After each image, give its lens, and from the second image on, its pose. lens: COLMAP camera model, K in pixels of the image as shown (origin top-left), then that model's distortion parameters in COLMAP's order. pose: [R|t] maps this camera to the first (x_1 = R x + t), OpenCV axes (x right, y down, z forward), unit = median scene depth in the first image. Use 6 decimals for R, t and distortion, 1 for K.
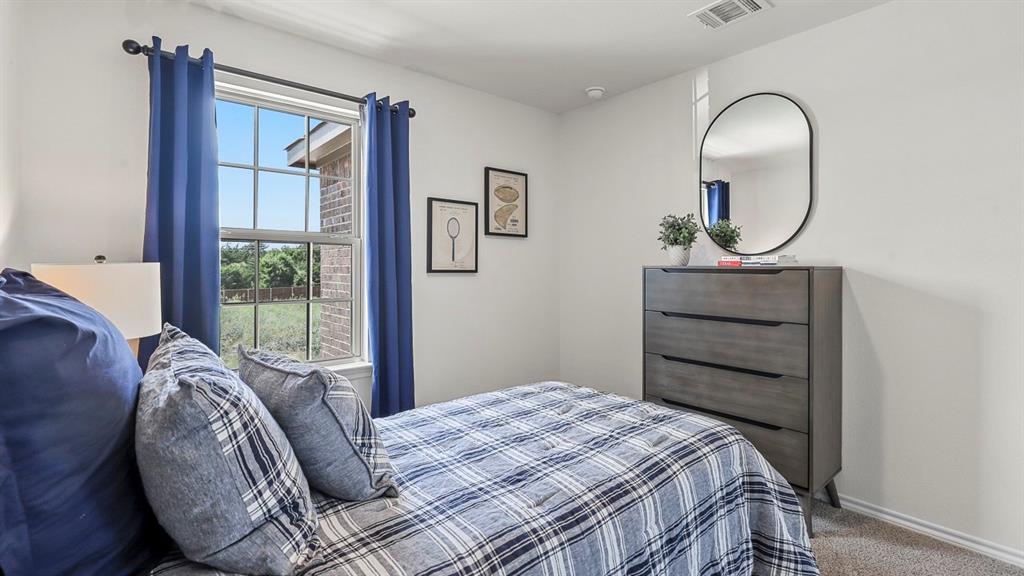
lens RADIAL K [[468.5, 0, 512.4], [0, 468.5, 272.1], [0, 0, 1]] dist [0.000398, 0.000095]
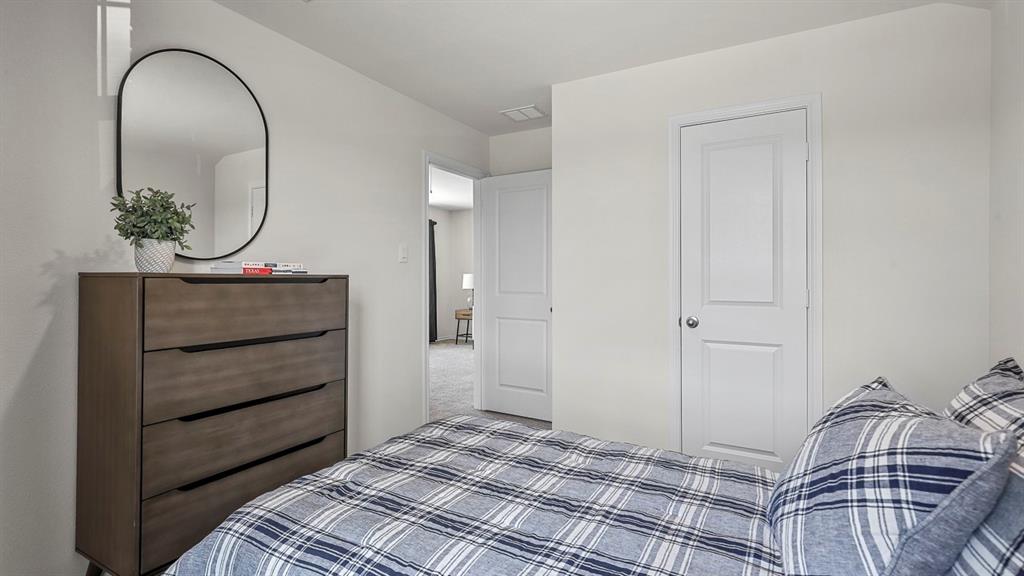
lens RADIAL K [[468.5, 0, 512.4], [0, 468.5, 272.1], [0, 0, 1]] dist [0.000398, 0.000095]
pose [[-0.363528, 0.003299, 0.931578, -0.467948], [0.002227, 0.999994, -0.002672, -0.013741], [-0.931581, 0.001103, -0.363533, 0.922195]]
